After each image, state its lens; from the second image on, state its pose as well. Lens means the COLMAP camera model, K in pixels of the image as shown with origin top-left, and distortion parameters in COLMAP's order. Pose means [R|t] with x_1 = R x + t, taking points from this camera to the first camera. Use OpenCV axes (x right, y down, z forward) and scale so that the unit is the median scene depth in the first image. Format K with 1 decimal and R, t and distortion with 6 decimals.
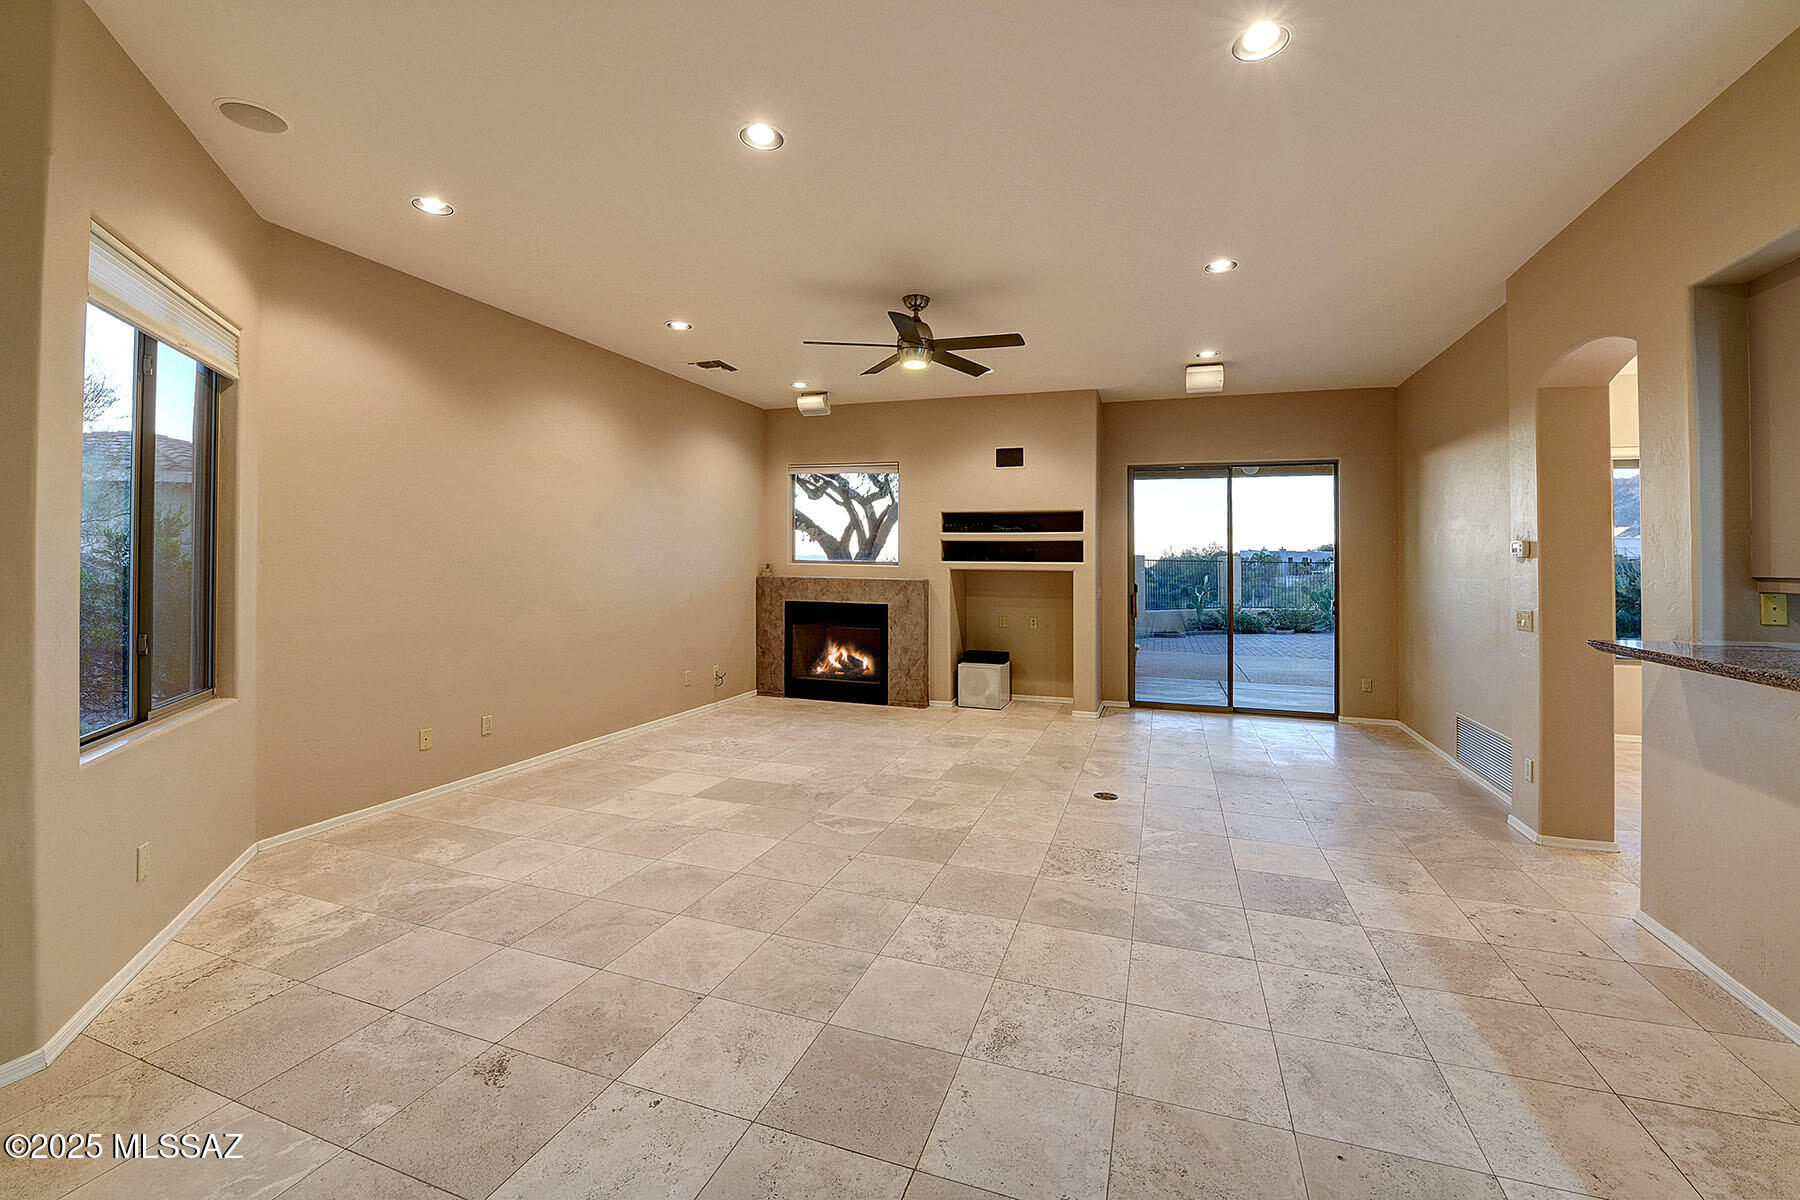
lens RADIAL K [[769.8, 0, 893.3], [0, 769.8, 544.3], [0, 0, 1]] dist [-0.018974, -0.000120]
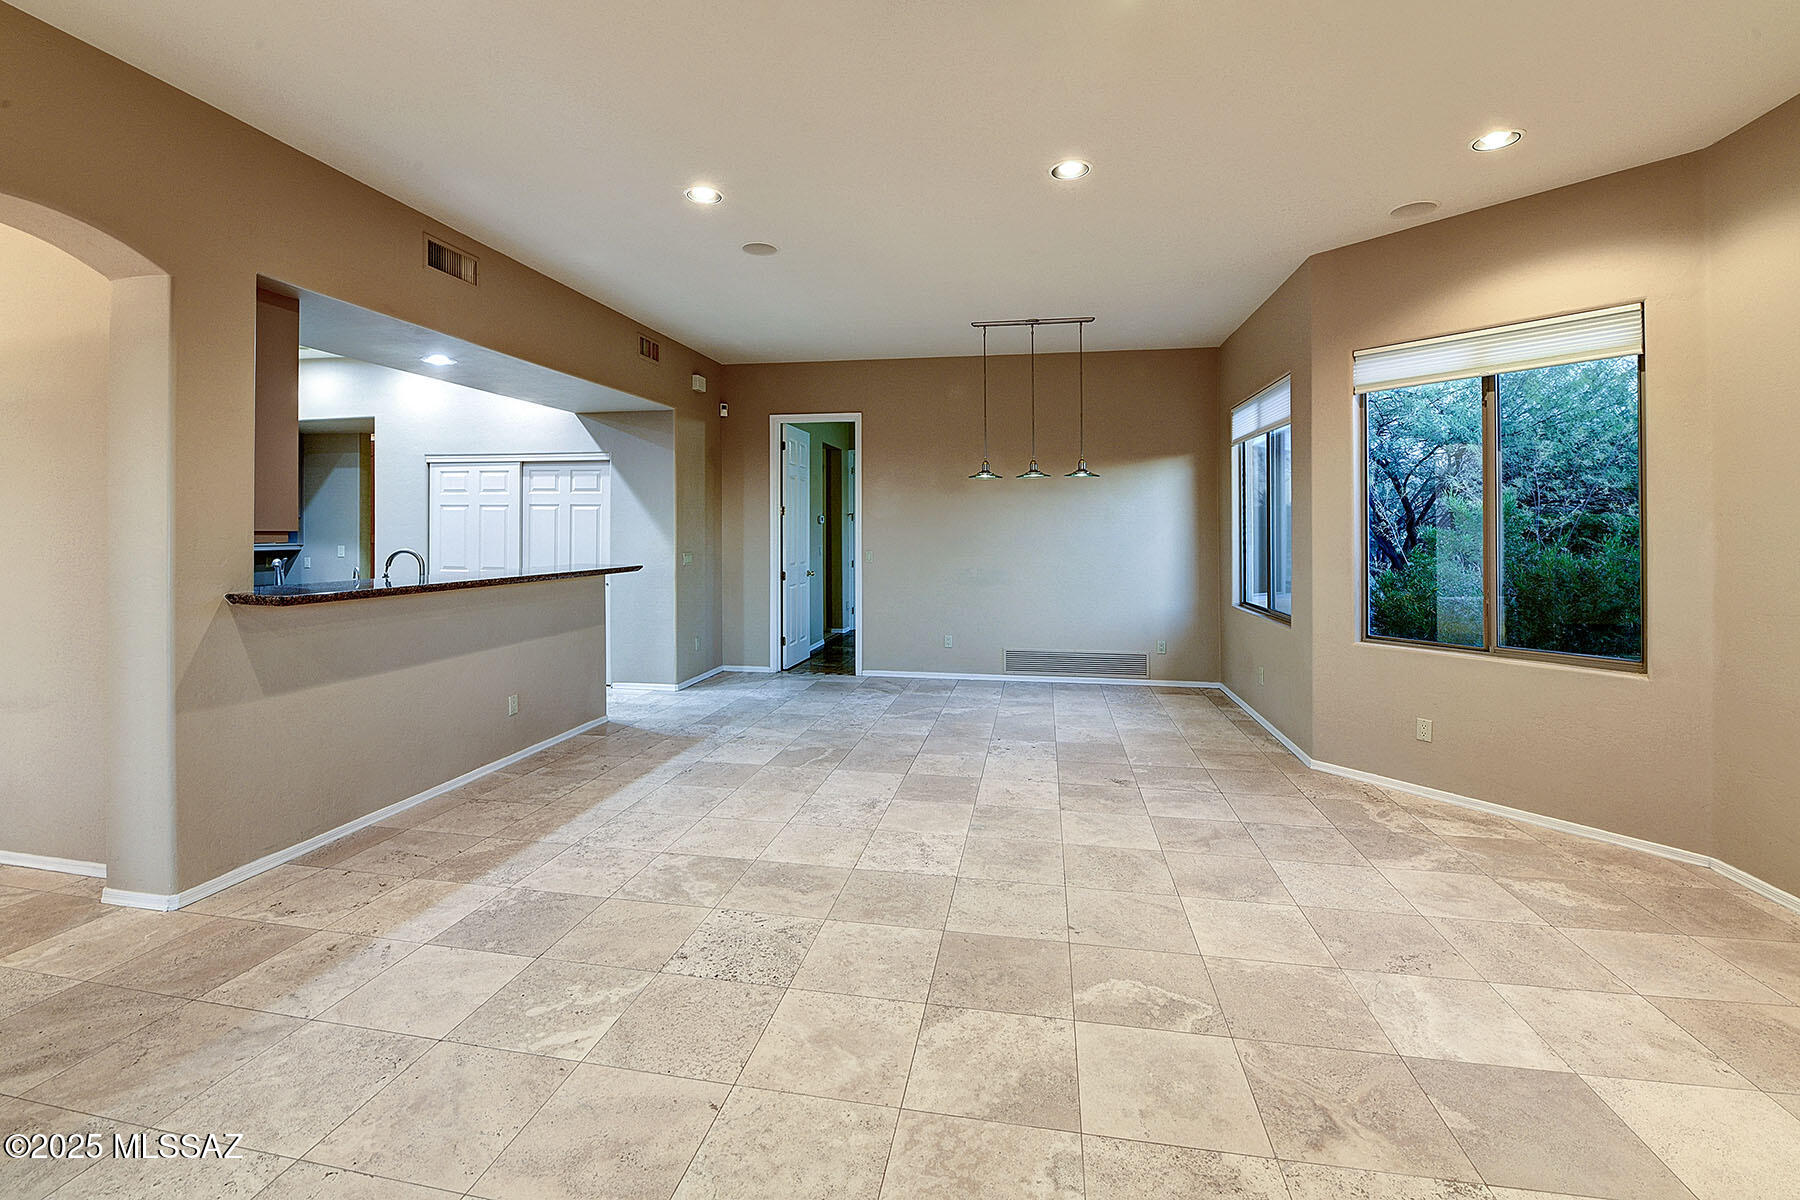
lens RADIAL K [[769.8, 0, 893.3], [0, 769.8, 544.3], [0, 0, 1]] dist [-0.018974, -0.000120]
pose [[-0.986840, -0.010840, -0.161335, 0.272213], [-0.009932, 0.999930, -0.006431, 0.052998], [0.161393, -0.004744, -0.986879, 1.956047]]
